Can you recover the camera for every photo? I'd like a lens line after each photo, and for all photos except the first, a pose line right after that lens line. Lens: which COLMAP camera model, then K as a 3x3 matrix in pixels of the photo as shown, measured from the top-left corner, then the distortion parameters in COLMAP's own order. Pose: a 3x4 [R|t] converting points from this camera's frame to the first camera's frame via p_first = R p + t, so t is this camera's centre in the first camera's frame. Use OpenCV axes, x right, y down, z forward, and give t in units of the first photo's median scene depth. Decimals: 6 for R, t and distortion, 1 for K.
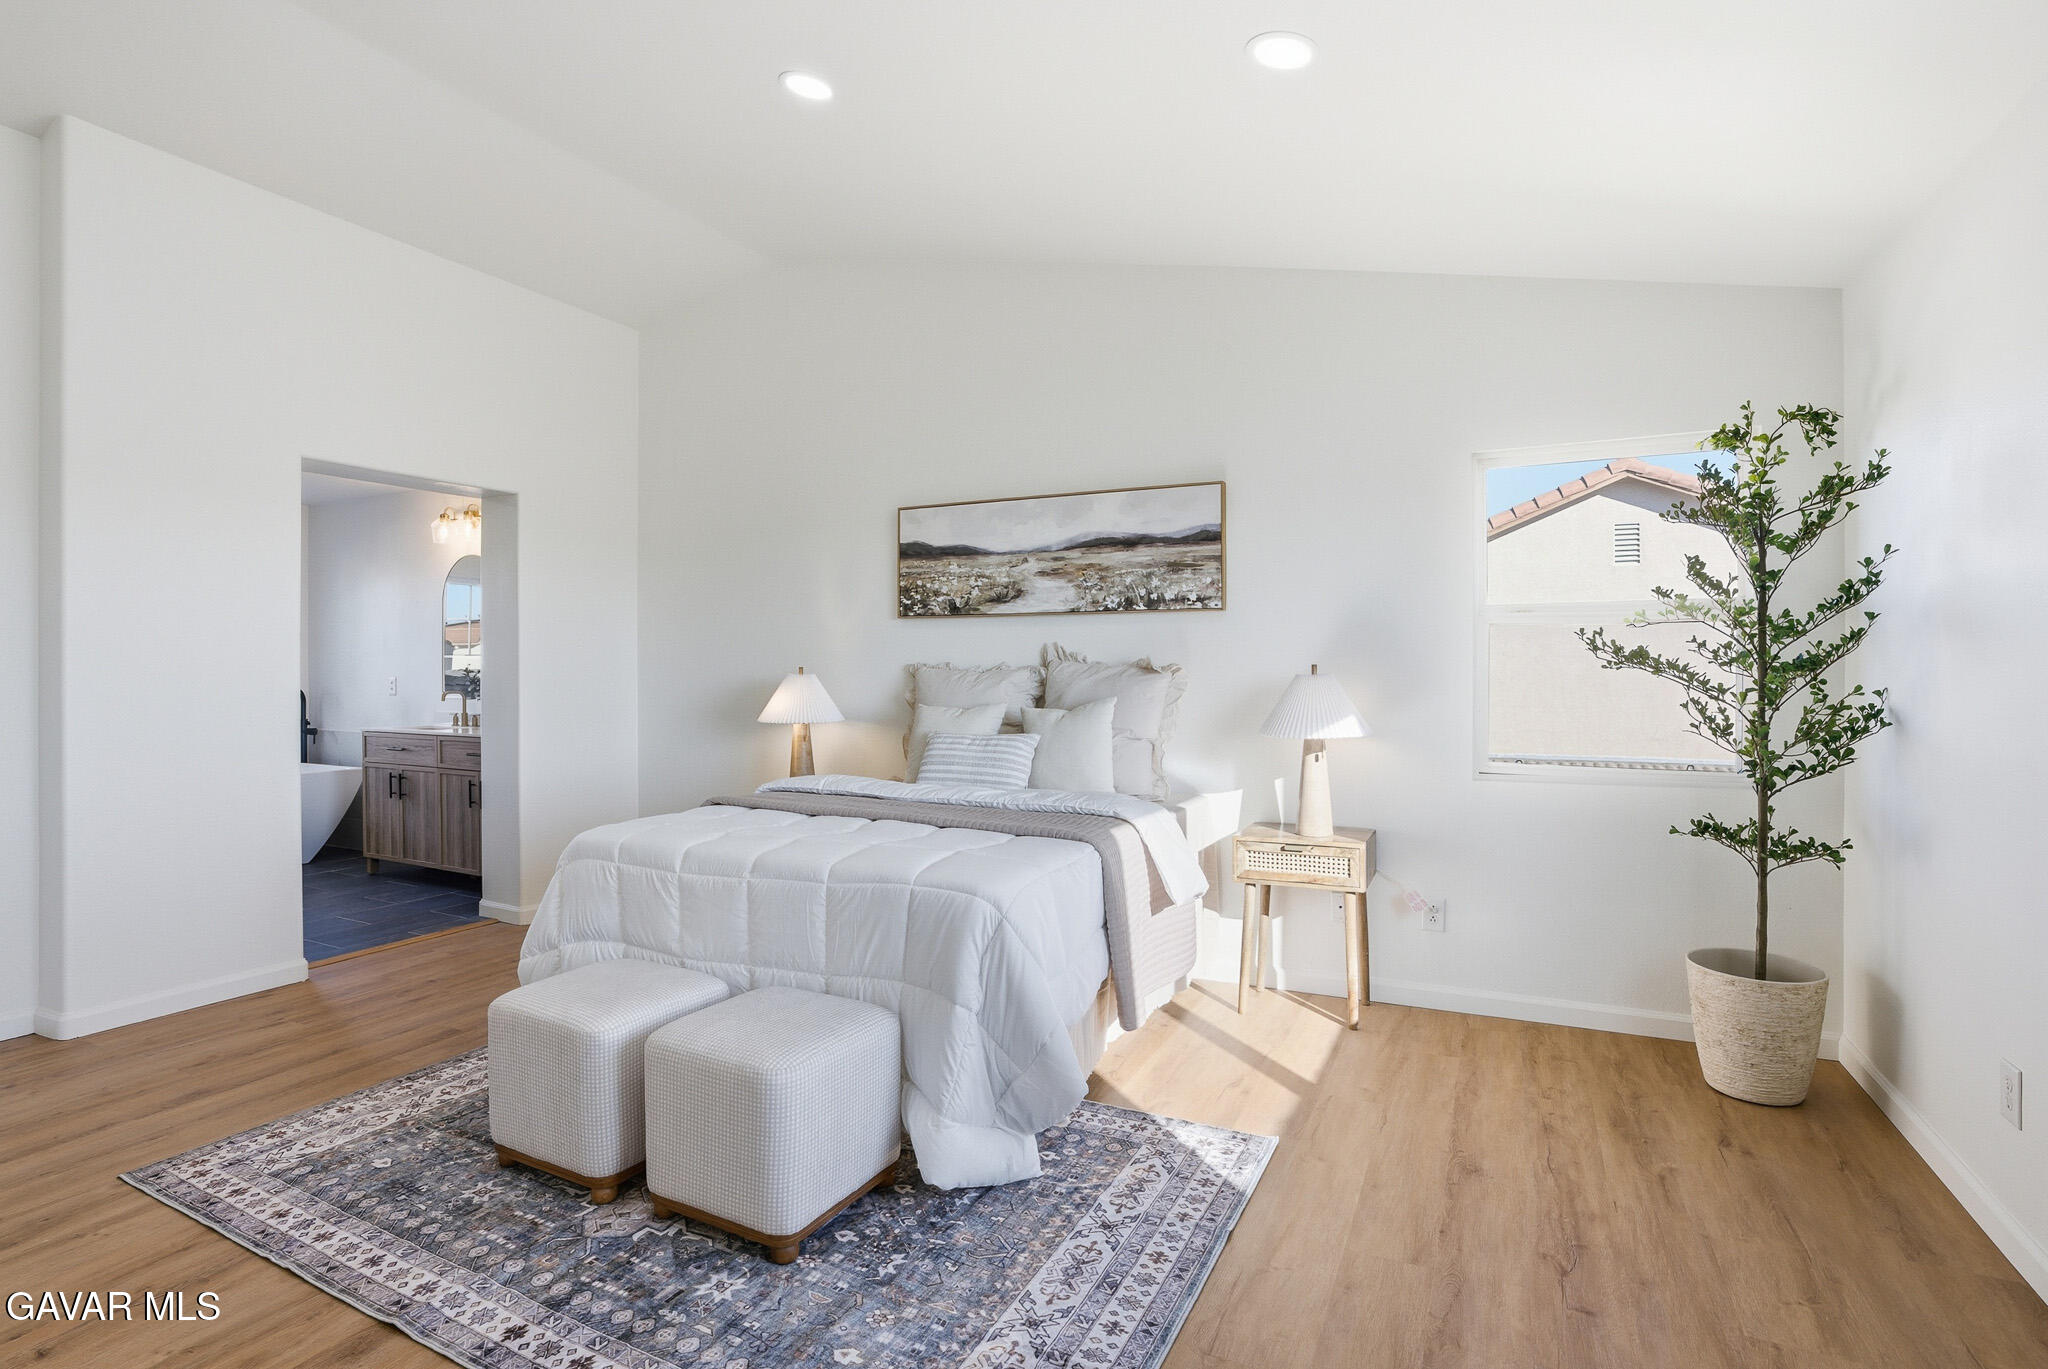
lens RADIAL K [[1002.5, 0, 1019.3], [0, 1002.5, 656.2], [0, 0, 1]] dist [-0.057775, 0.021453]
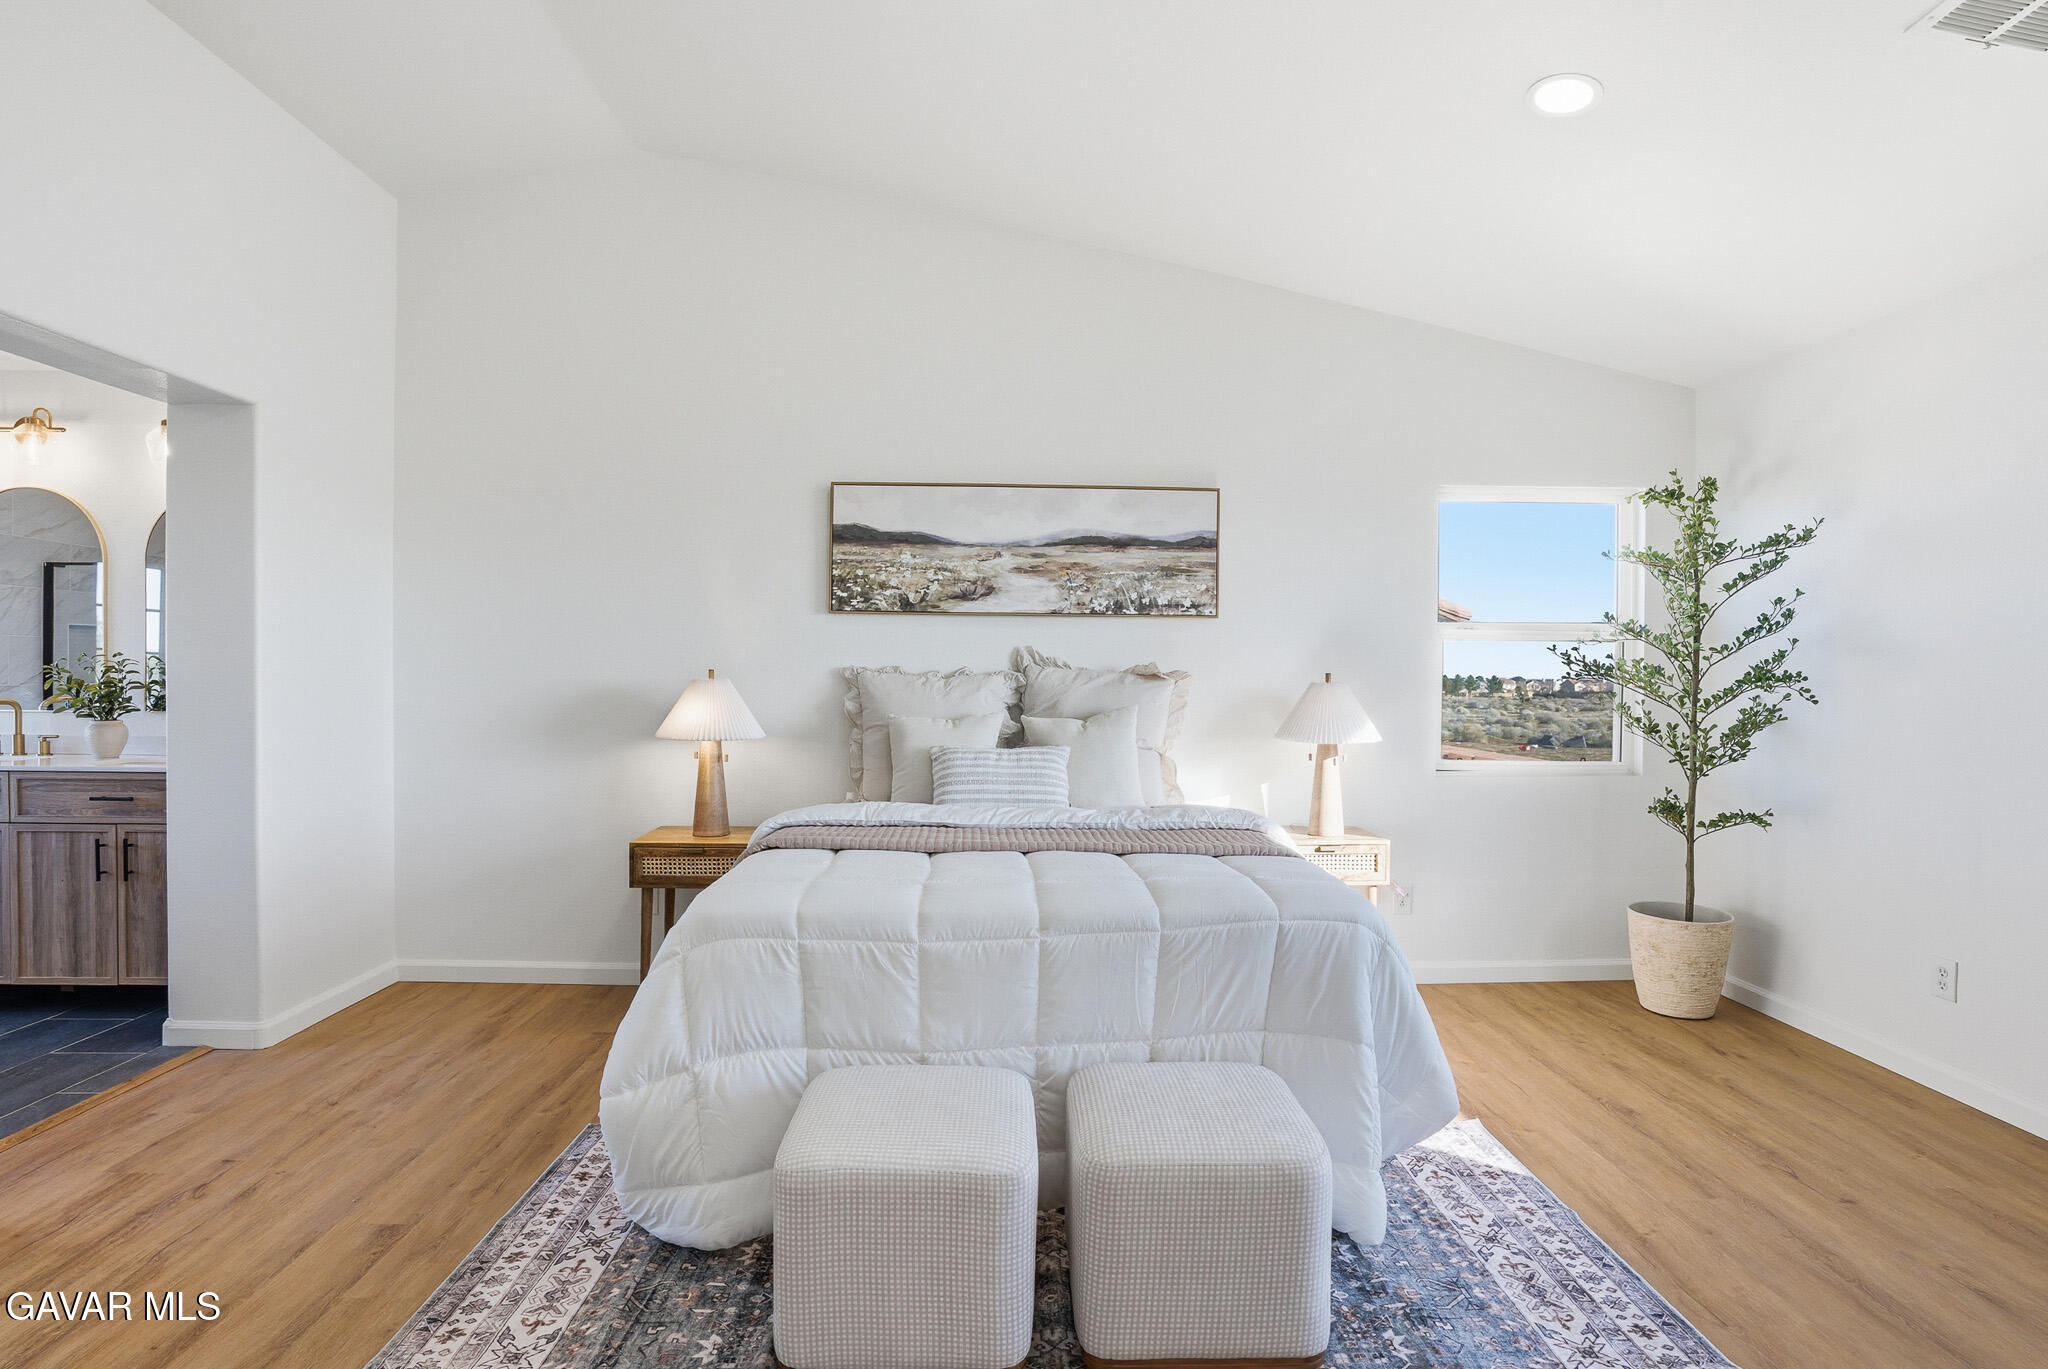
lens RADIAL K [[1002.5, 0, 1026.6], [0, 1002.5, 685.1], [0, 0, 1]] dist [-0.057775, 0.021453]
pose [[0.877366, 0.003316, 0.479811, -0.606833], [-0.014377, 0.999709, 0.019380, 0.006523], [-0.479607, -0.023902, 0.877158, 0.286001]]
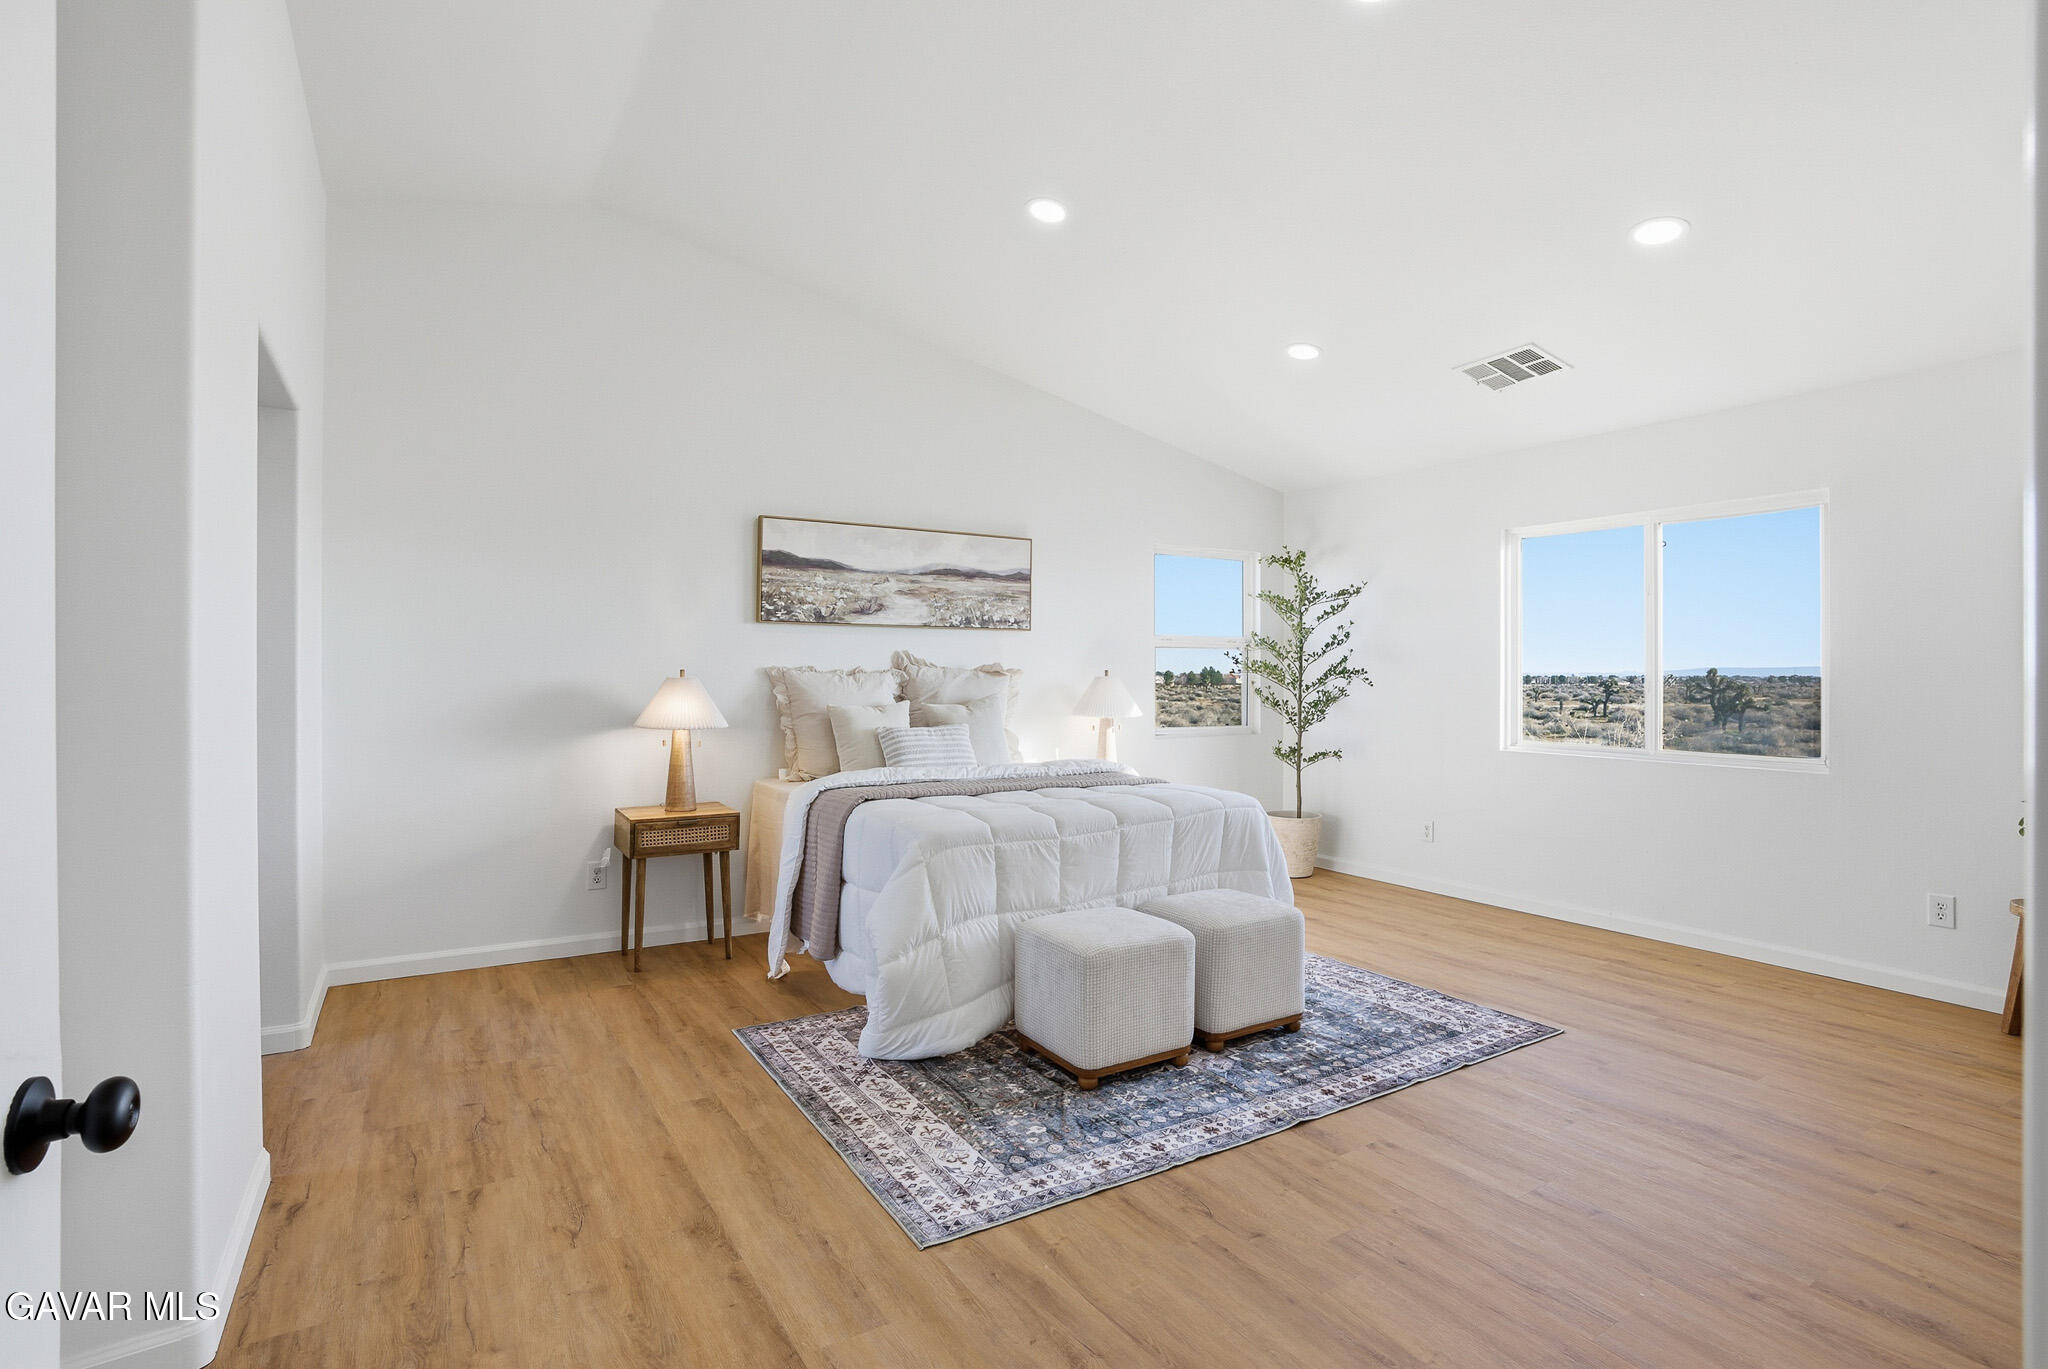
lens RADIAL K [[1002.5, 0, 1032.6], [0, 1002.5, 665.8], [0, 0, 1]] dist [-0.057775, 0.021453]
pose [[0.511217, 0.006509, 0.859427, -1.367179], [-0.013590, 0.999908, 0.000511, 0.003187], [-0.859344, -0.011940, 0.511258, 0.378429]]
